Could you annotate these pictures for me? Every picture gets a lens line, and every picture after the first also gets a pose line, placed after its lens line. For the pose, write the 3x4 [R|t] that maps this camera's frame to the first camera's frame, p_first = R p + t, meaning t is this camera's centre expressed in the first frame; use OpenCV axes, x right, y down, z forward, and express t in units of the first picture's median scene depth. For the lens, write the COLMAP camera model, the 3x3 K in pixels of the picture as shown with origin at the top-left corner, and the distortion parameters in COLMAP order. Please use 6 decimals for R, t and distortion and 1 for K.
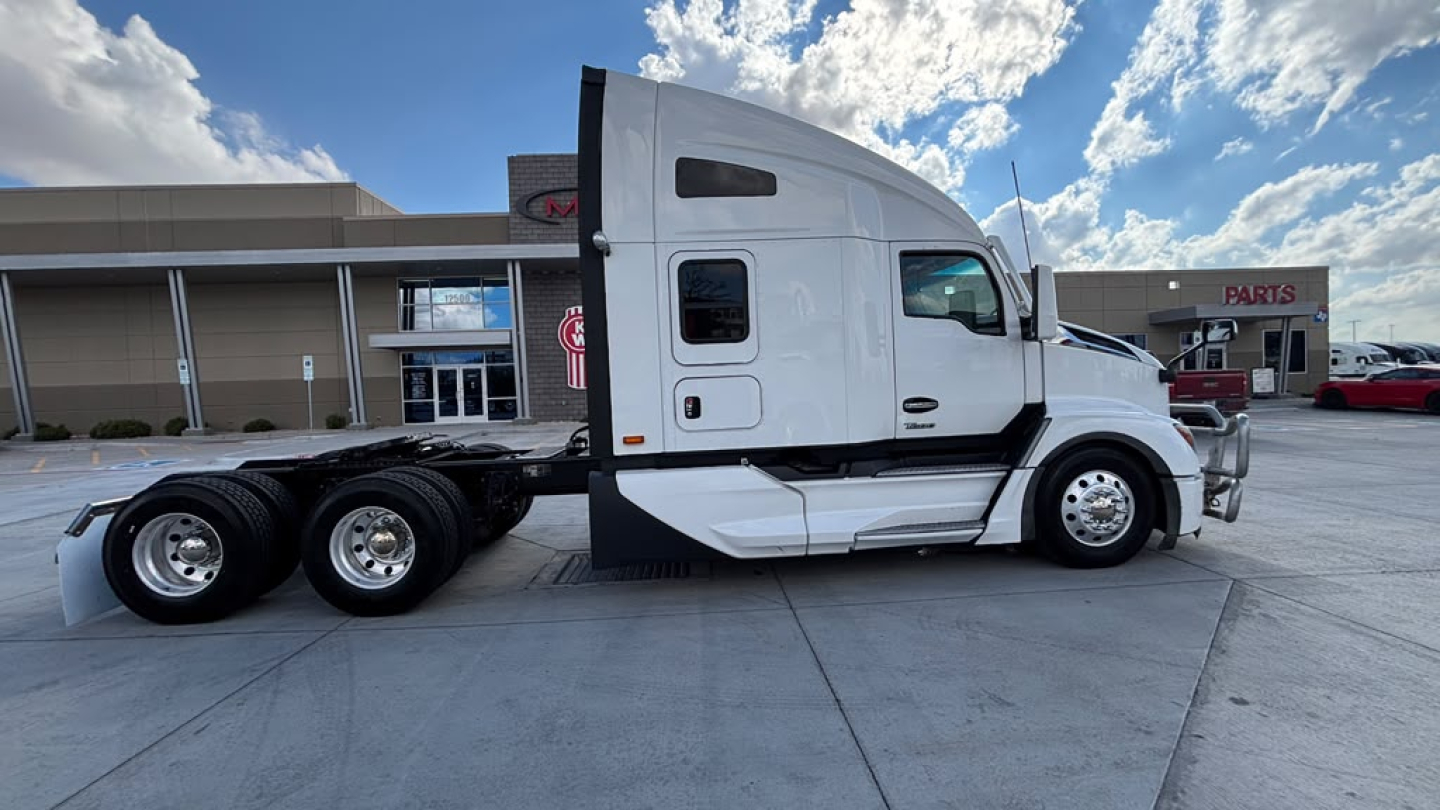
lens RADIAL K [[579.4, 0, 714.6], [0, 579.4, 417.8], [0, 0, 1]] dist [-0.002373, -0.000185]
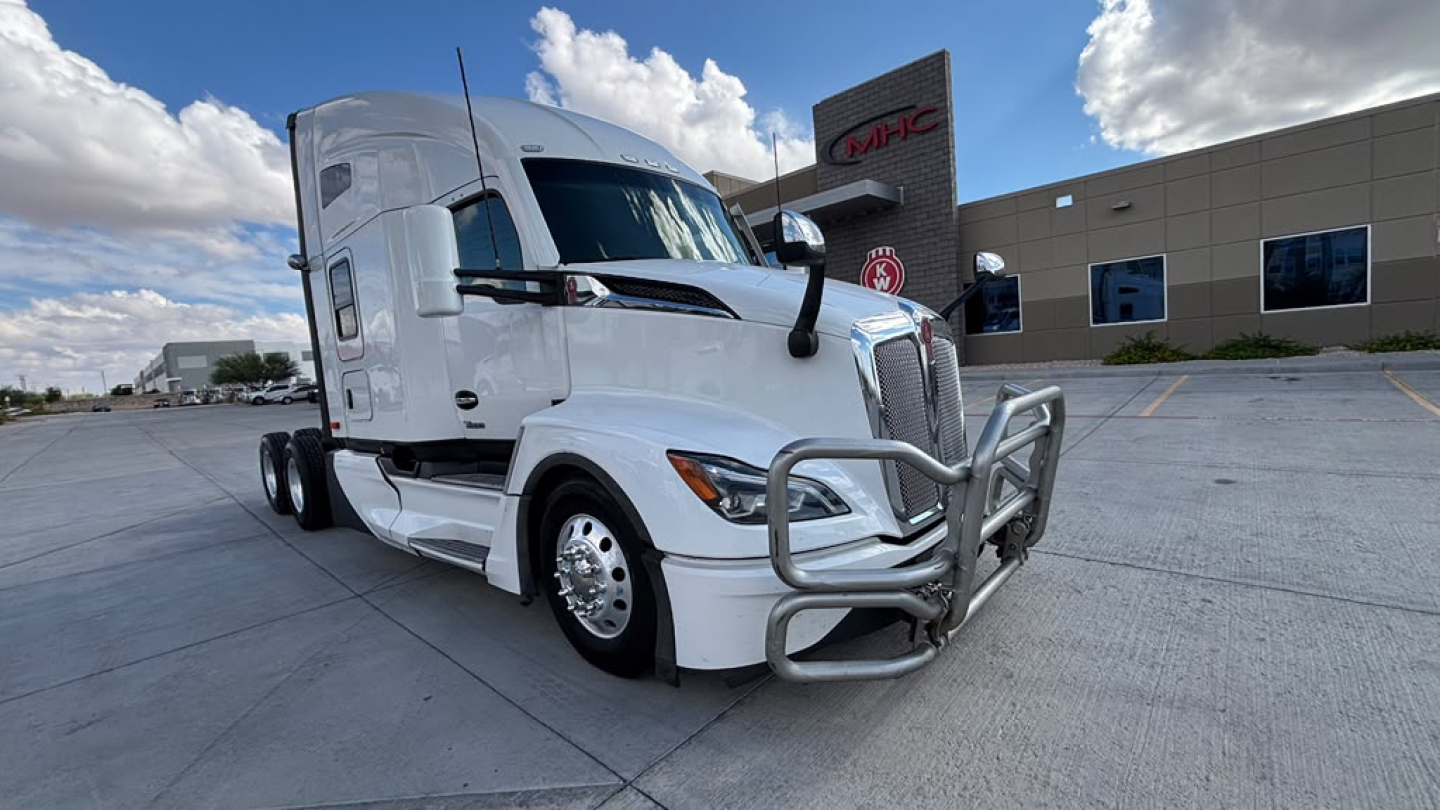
lens RADIAL K [[577.0, 0, 717.3], [0, 577.0, 412.2], [0, 0, 1]] dist [0.000799, -0.003592]
pose [[0.706971, 0.042450, -0.705967, 0.245393], [0.023855, 0.996198, 0.083790, -0.013106], [0.706840, -0.076079, 0.703270, 0.141315]]
